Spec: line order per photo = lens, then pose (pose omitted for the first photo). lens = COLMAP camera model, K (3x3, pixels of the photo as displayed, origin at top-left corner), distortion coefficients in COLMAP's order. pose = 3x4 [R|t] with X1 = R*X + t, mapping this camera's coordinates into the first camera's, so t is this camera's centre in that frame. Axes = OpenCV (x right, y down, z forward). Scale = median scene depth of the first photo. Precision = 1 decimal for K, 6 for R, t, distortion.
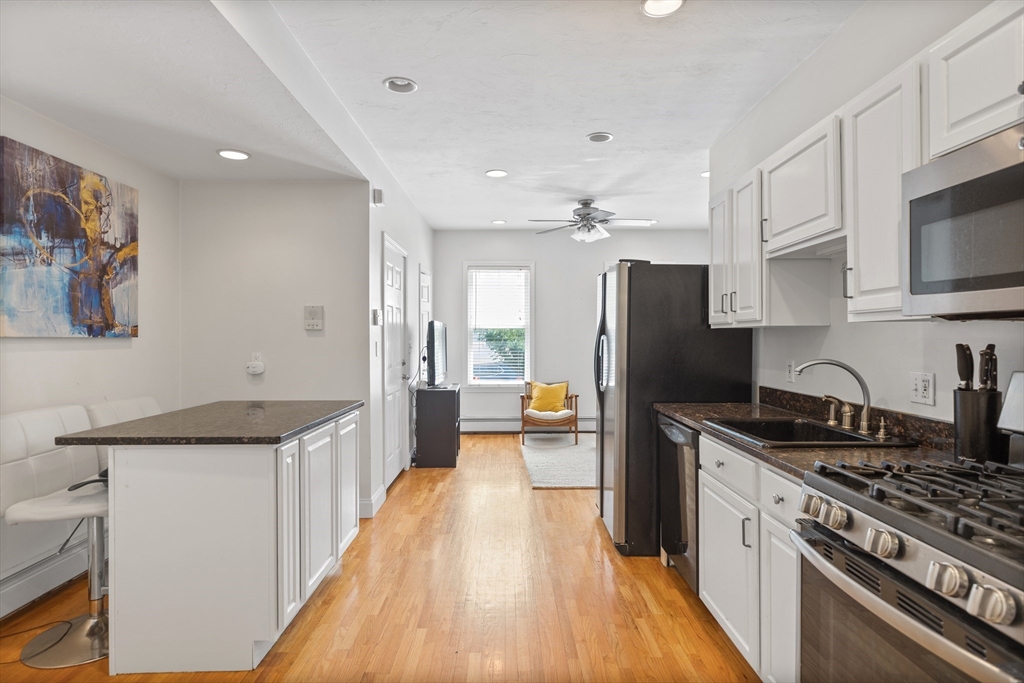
lens RADIAL K [[548.4, 0, 513.6], [0, 548.4, 335.6], [0, 0, 1]] dist [-0.004972, -0.001506]
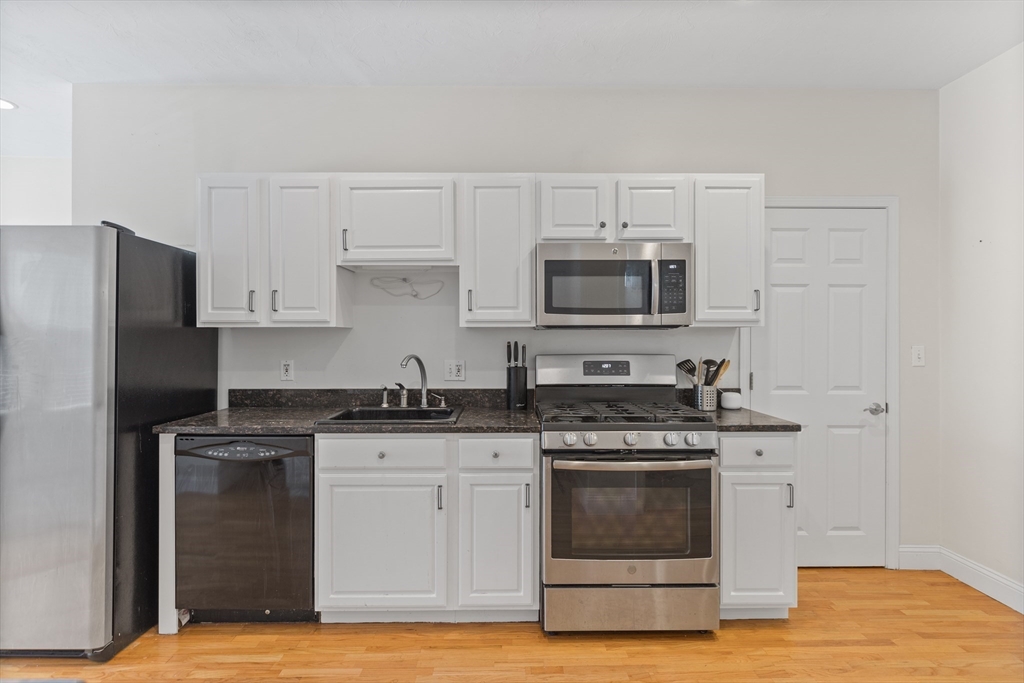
lens RADIAL K [[532.2, 0, 515.9], [0, 532.2, 341.2], [0, 0, 1]] dist [0.001257, -0.000661]
pose [[0.000661, -0.006617, 0.999978, -0.507565], [-0.003040, 0.999973, 0.006619, 0.002082], [-0.999995, -0.003044, 0.000641, 0.557828]]
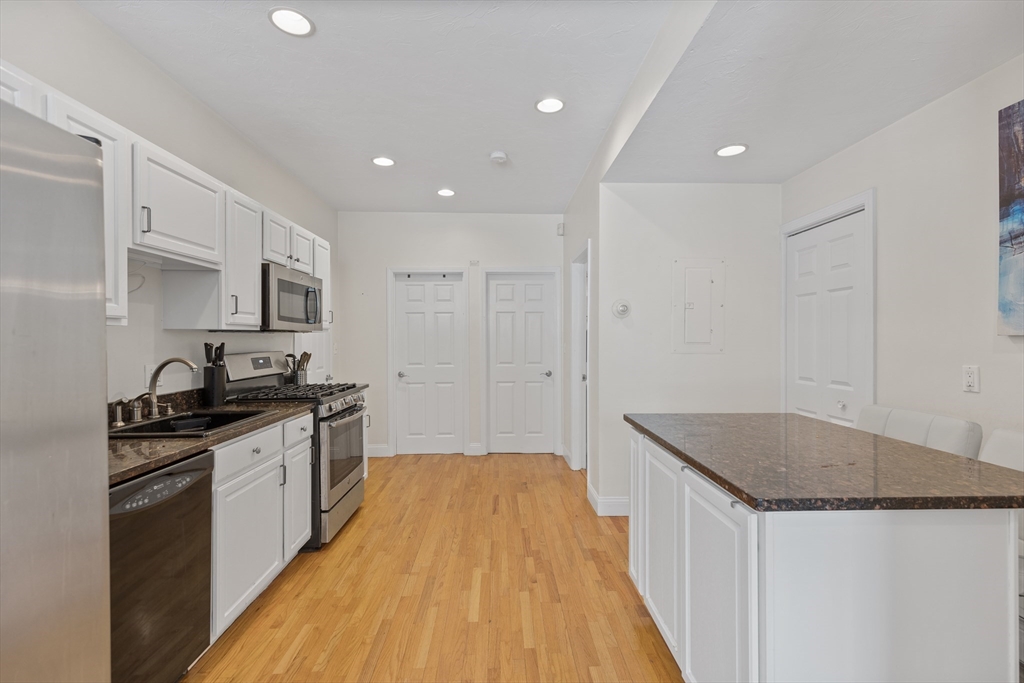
lens RADIAL K [[462.3, 0, 516.1], [0, 462.3, 340.0], [0, 0, 1]] dist [0.006860, -0.002412]
pose [[-0.999653, 0.004379, -0.025982, -0.104667], [0.004377, 0.999990, 0.000157, 0.005581], [0.025982, 0.000044, -0.999662, 1.497627]]
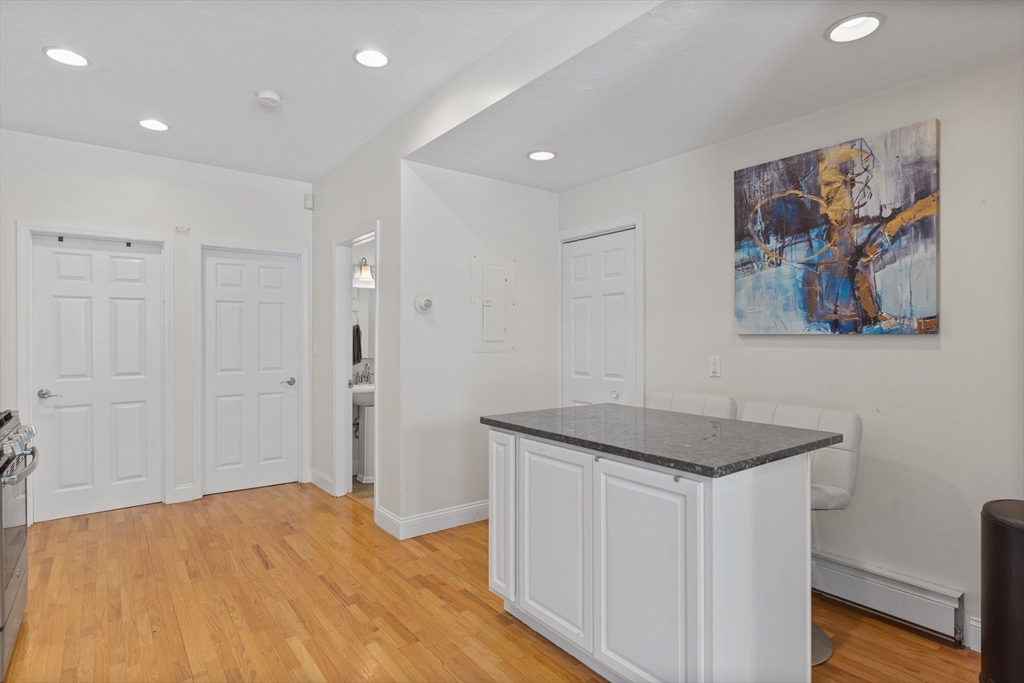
lens RADIAL K [[532.2, 0, 518.9], [0, 532.2, 335.0], [0, 0, 1]] dist [0.001257, -0.000661]
pose [[-0.797306, 0.001035, -0.603574, 0.153721], [0.005074, 0.999975, -0.004987, 0.006492], [0.603554, -0.007039, -0.797291, 1.430203]]
